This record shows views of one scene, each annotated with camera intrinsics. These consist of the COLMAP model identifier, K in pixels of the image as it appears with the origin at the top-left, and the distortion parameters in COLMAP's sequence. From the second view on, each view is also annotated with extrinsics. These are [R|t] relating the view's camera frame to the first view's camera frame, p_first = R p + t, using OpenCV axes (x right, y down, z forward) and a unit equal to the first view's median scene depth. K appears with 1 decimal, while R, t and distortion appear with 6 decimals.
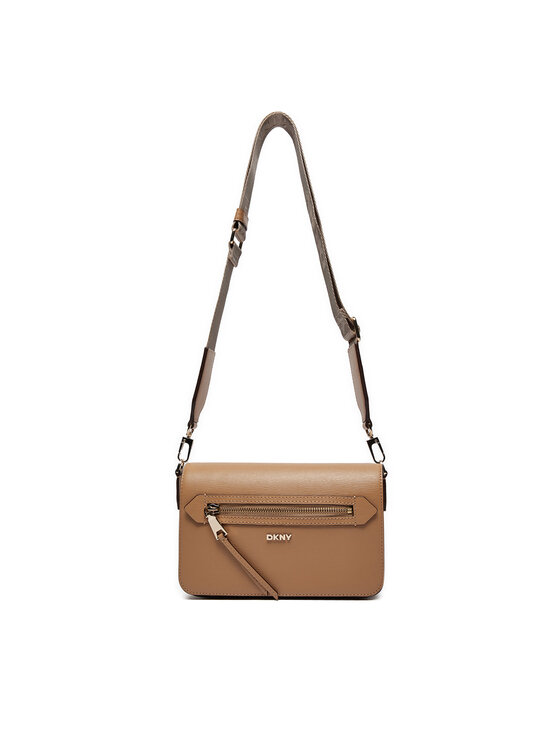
lens RADIAL K [[933.4, 0, 280.0], [0, 933.4, 373.0], [0, 0, 1]] dist [-0.492019, -0.007724]
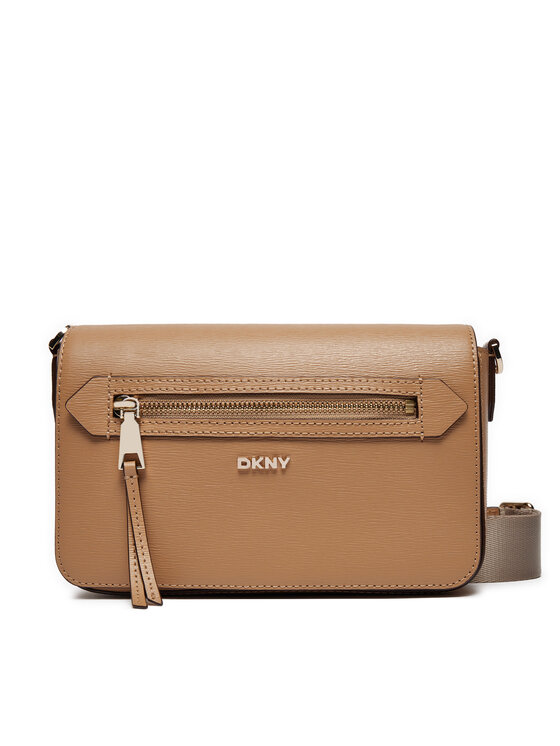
lens RADIAL K [[884.4, 0, 280.0], [0, 884.4, 373.0], [0, 0, 1]] dist [-0.211666, -0.002326]
pose [[0.989580, 0.000981, 0.143982, -0.059779], [-0.013662, 0.996104, 0.087117, 0.089321], [-0.143336, -0.088176, 0.985738, 0.535178]]
